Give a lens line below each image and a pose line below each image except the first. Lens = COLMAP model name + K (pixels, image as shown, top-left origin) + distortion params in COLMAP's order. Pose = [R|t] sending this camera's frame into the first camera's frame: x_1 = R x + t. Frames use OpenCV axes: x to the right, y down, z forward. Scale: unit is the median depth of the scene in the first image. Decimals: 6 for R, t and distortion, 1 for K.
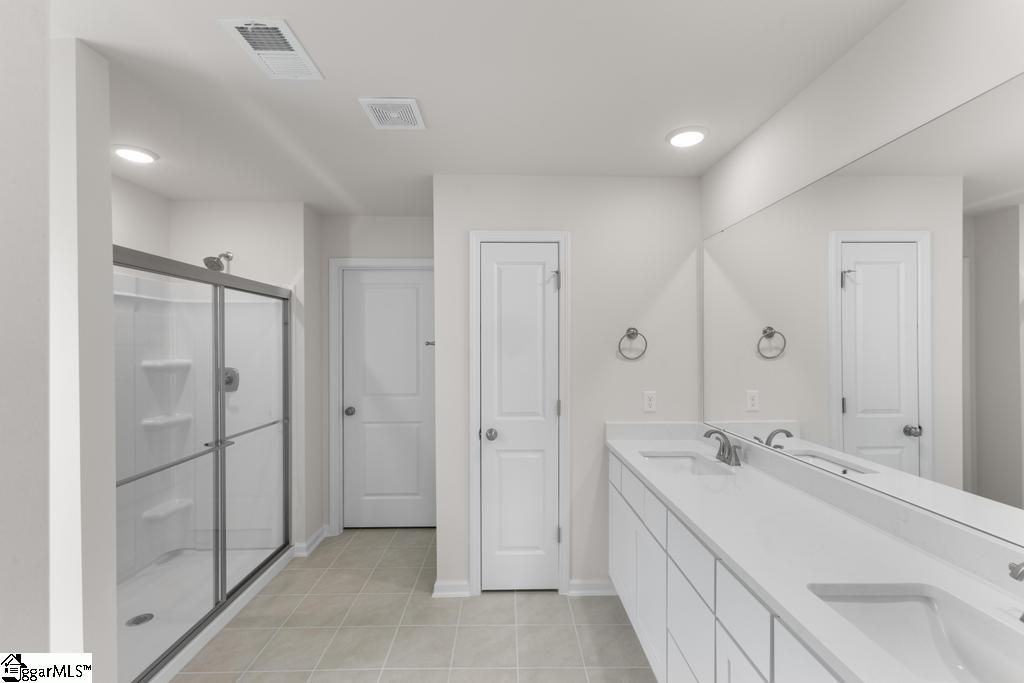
lens RADIAL K [[449.3, 0, 511.4], [0, 449.3, 343.6], [0, 0, 1]] dist [0.001623, -0.000111]
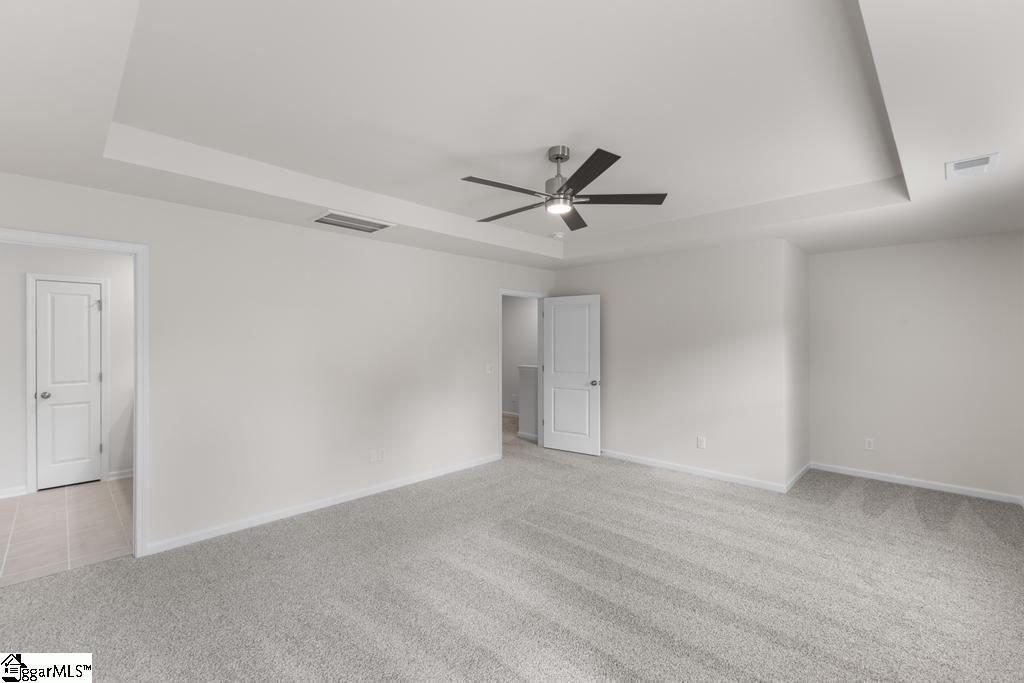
lens RADIAL K [[449.3, 0, 518.7], [0, 449.3, 344.2], [0, 0, 1]] dist [0.001623, -0.000111]
pose [[0.705659, 0.000735, 0.708551, 0.010689], [-0.003160, 0.999993, 0.002110, 0.003348], [-0.708545, -0.003728, 0.705656, -1.415732]]
